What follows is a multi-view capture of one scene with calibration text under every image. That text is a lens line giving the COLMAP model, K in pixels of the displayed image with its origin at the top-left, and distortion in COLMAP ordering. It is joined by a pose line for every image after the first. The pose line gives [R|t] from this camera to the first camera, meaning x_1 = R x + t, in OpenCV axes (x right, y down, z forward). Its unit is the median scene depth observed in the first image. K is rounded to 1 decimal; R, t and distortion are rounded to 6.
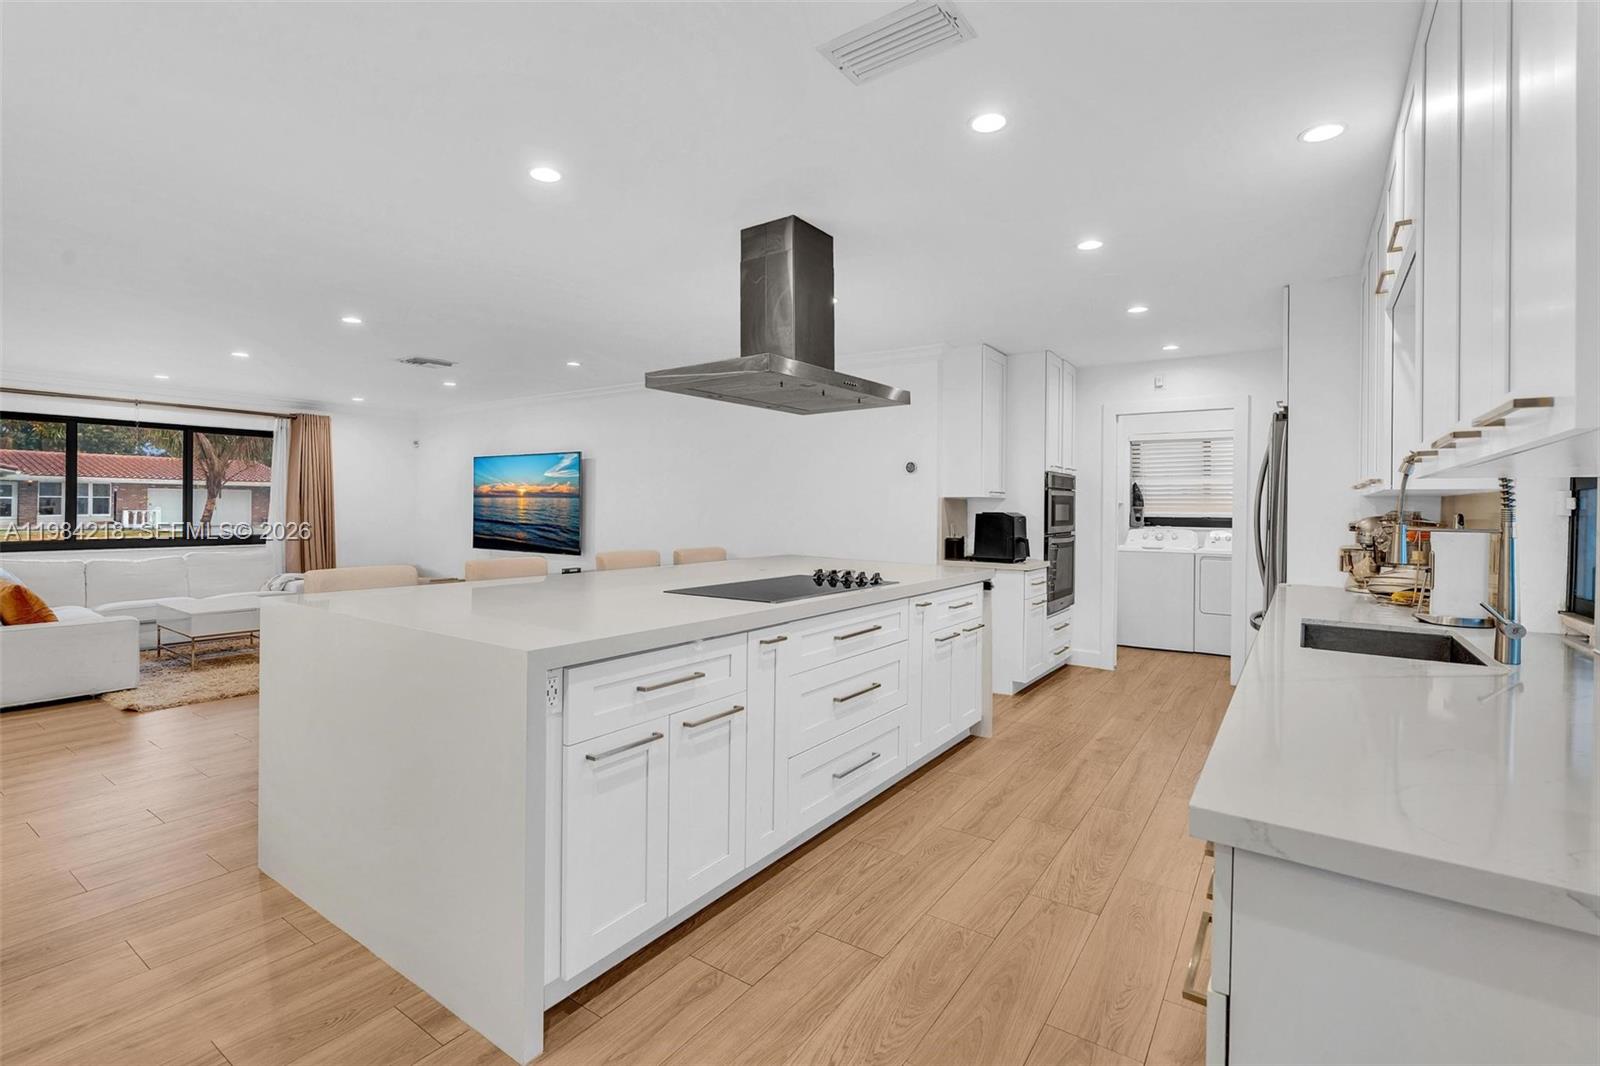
lens RADIAL K [[729.4, 0, 795.2], [0, 729.4, 517.6], [0, 0, 1]] dist [-0.005820, 0.002281]
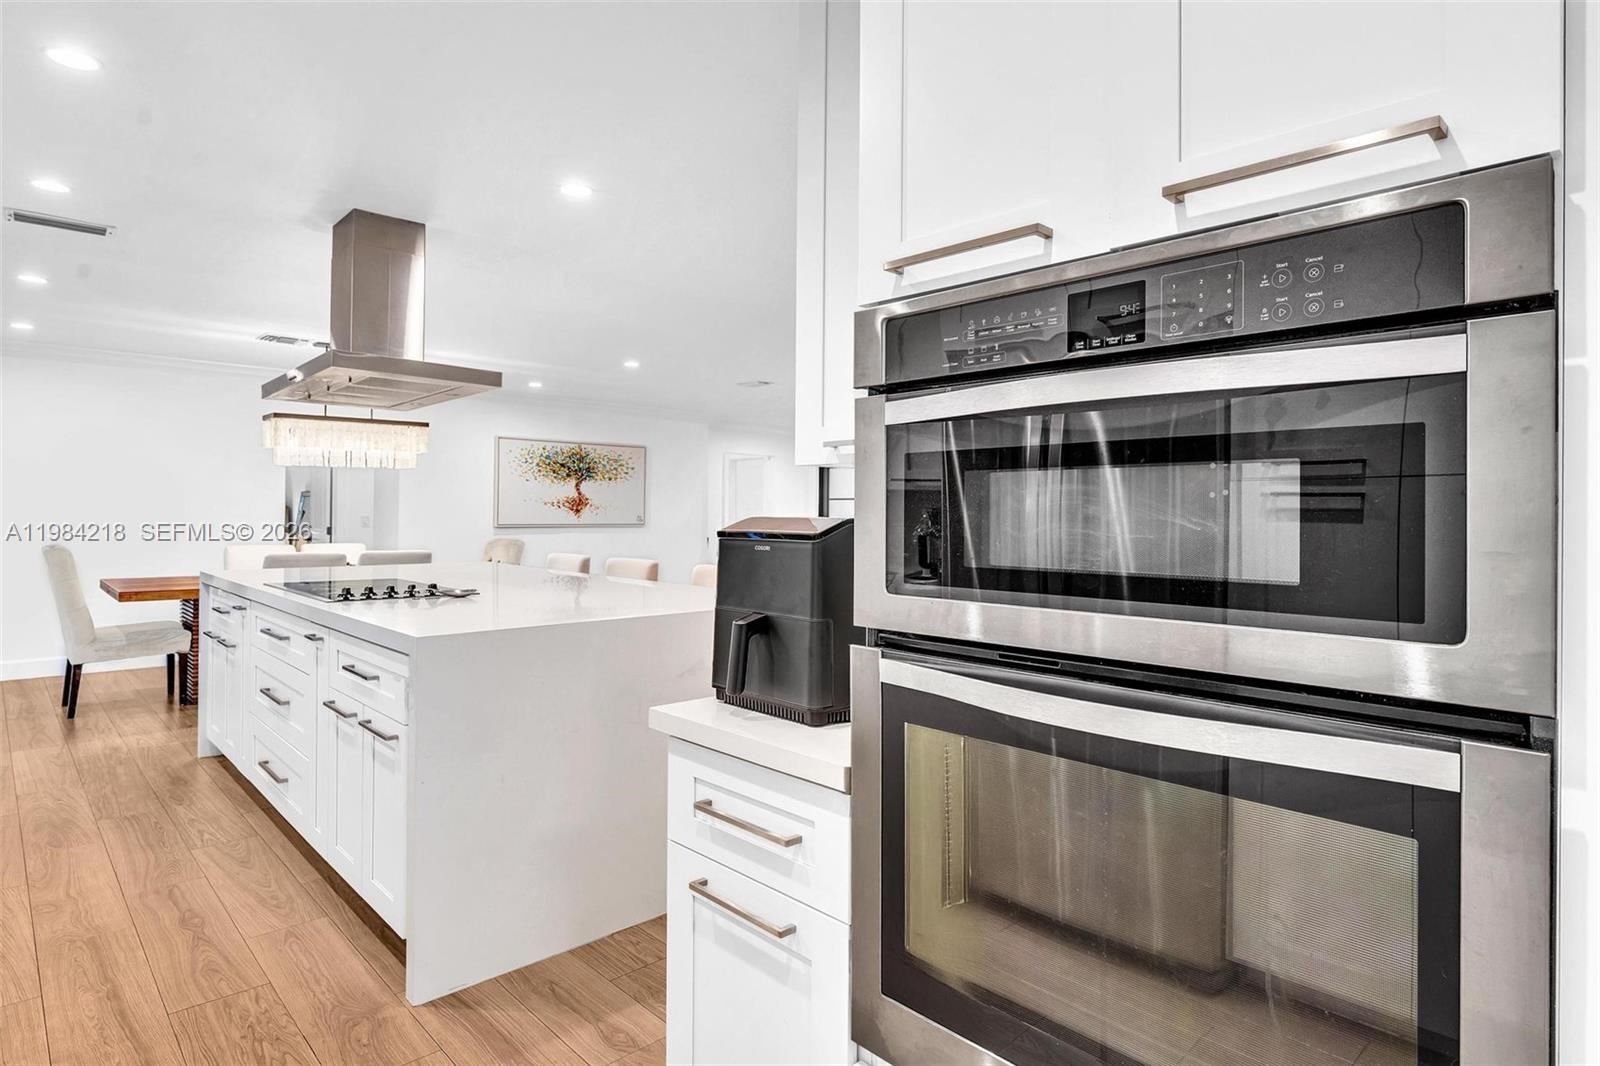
lens RADIAL K [[881.5, 0, 800.5], [0, 881.5, 507.9], [0, 0, 1]] dist [-0.003758, 0.001298]
pose [[-0.210010, -0.017139, -0.977549, 0.606984], [-0.023218, 0.999652, -0.012539, -0.006707], [0.977424, 0.020064, -0.210334, 1.074788]]
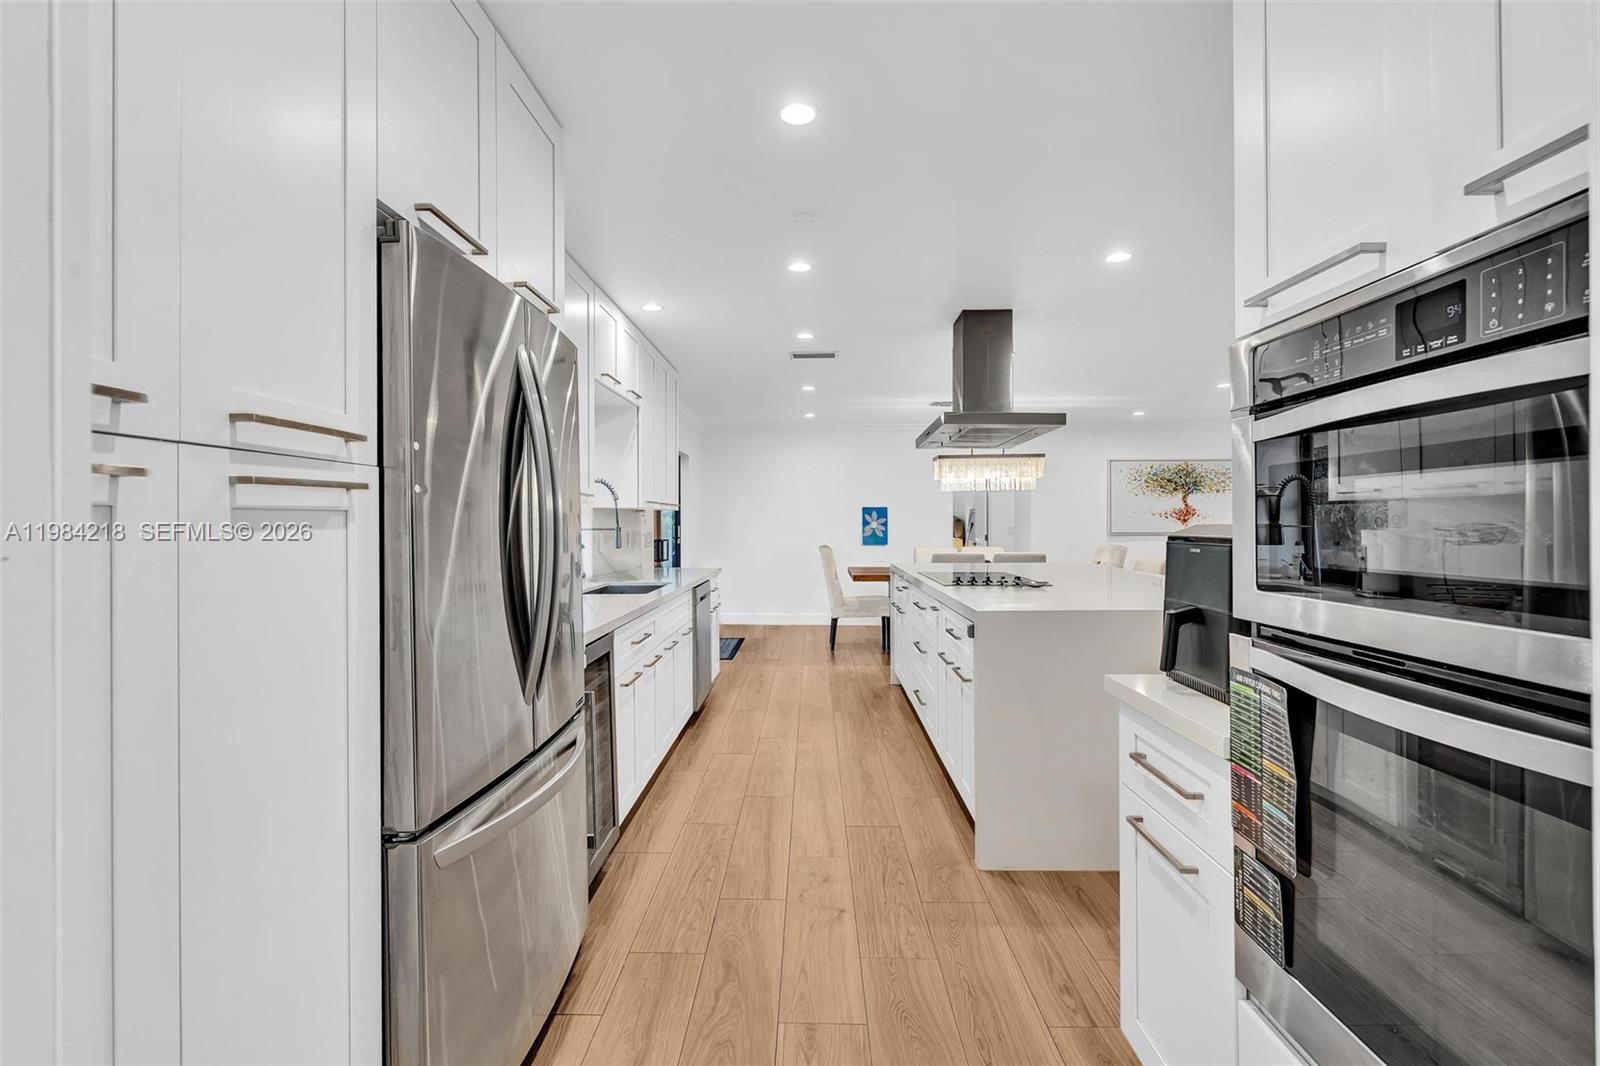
lens RADIAL K [[729.4, 0, 793.9], [0, 729.4, 520.4], [0, 0, 1]] dist [-0.005820, 0.002281]
pose [[-0.836427, -0.008166, -0.548018, 0.609826], [-0.011632, 0.999928, 0.002854, -0.007494], [0.547955, 0.008762, -0.836462, 1.157816]]
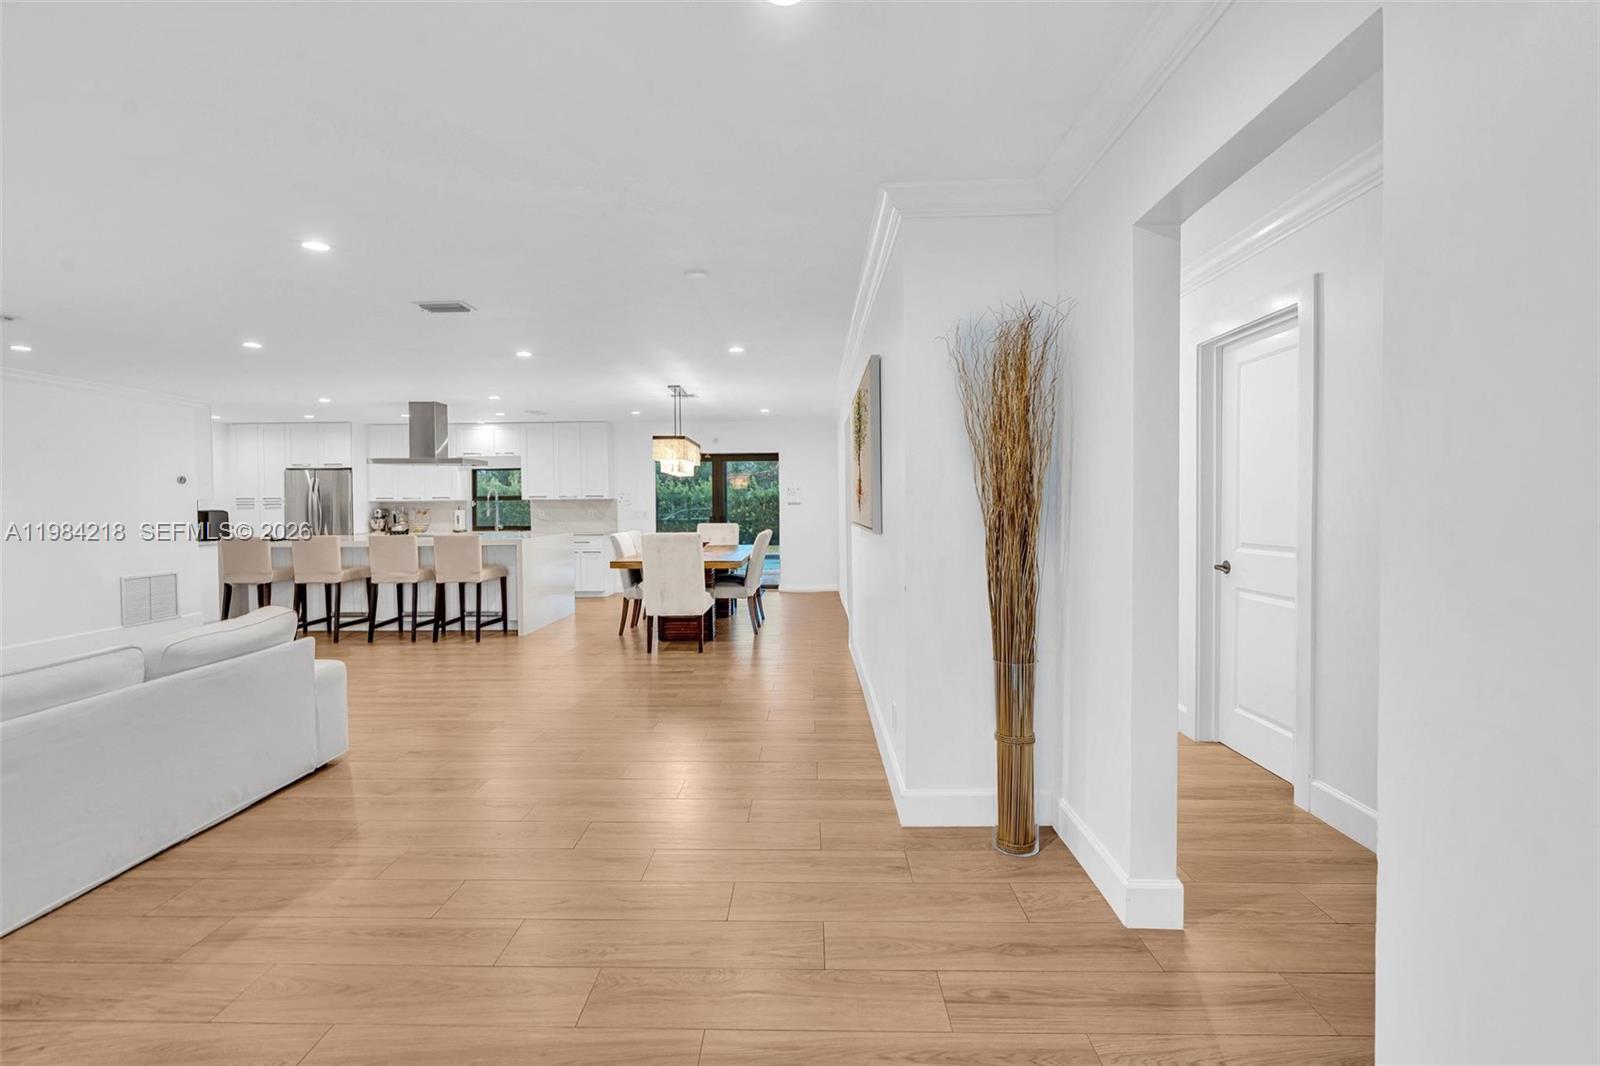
lens RADIAL K [[729.4, 0, 788.8], [0, 729.4, 521.5], [0, 0, 1]] dist [-0.005820, 0.002281]
pose [[-0.545848, -0.025175, 0.837506, -1.744808], [0.014548, 0.999113, 0.039515, -0.026367], [-0.837758, 0.033753, -0.544998, 0.804273]]
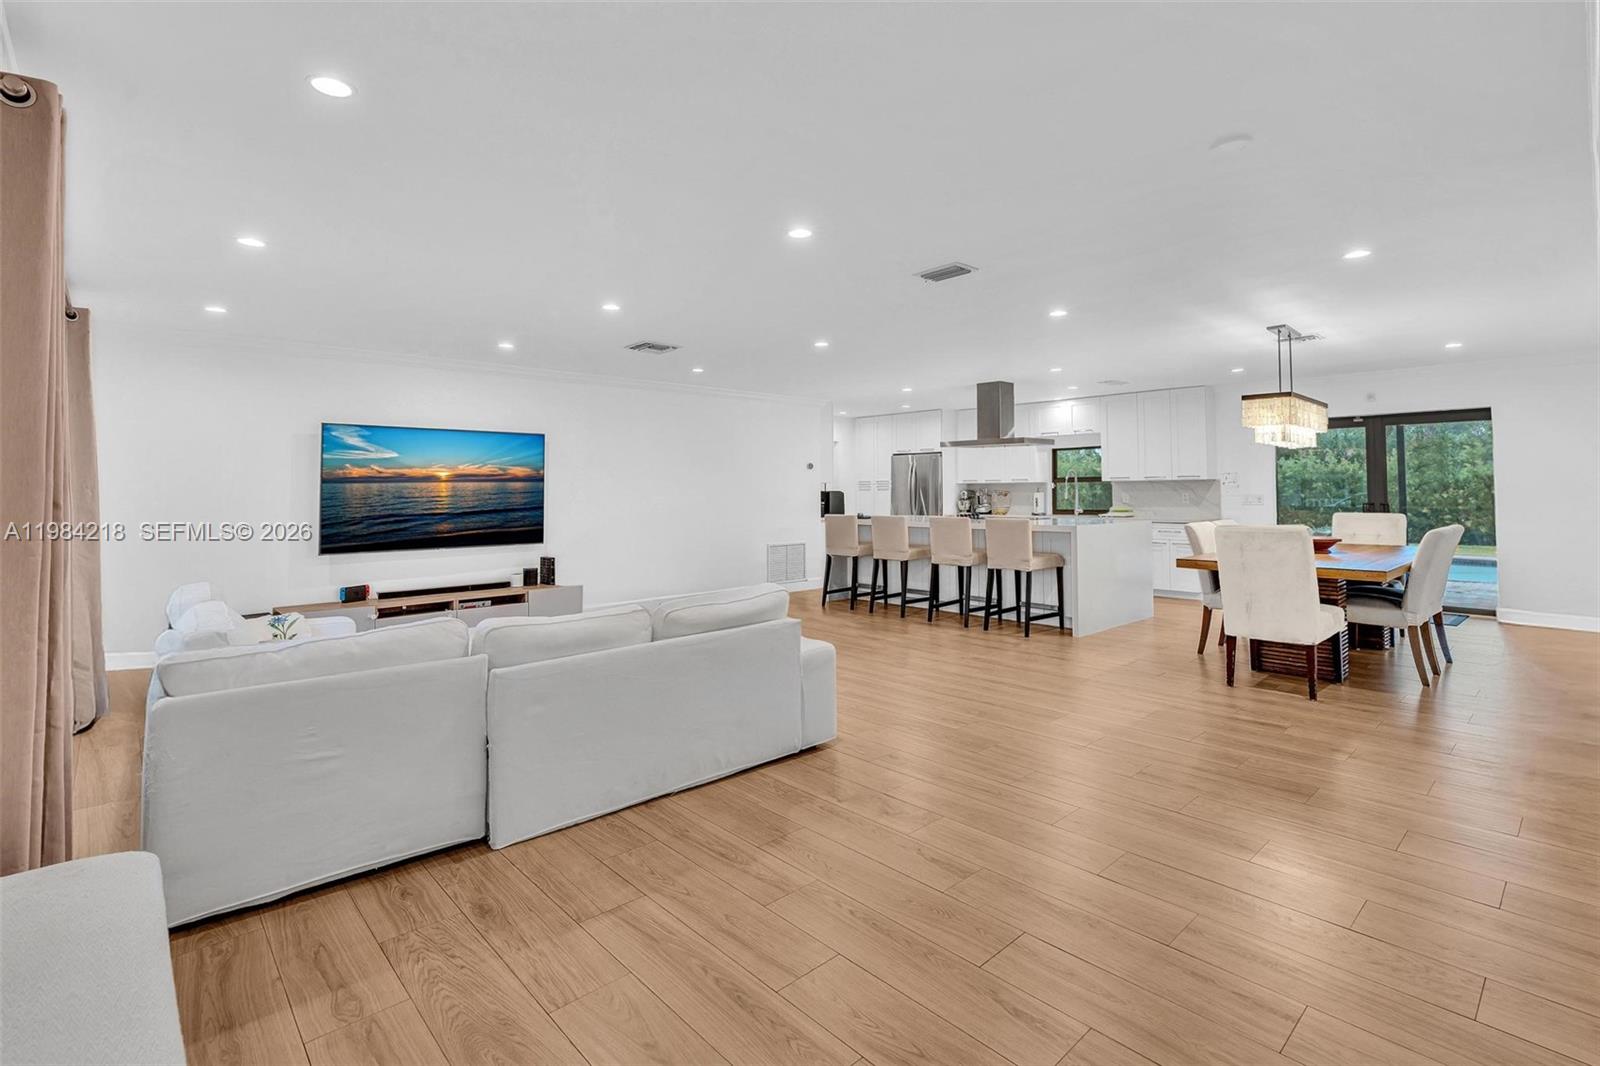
lens RADIAL K [[743.2, 0, 794.5], [0, 743.2, 465.4], [0, 0, 1]] dist [-0.004149, 0.000986]
pose [[0.222078, 0.022321, 0.974773, -1.627984], [0.021801, 0.999374, -0.027851, -0.021656], [-0.974785, 0.027436, 0.221452, 0.661658]]
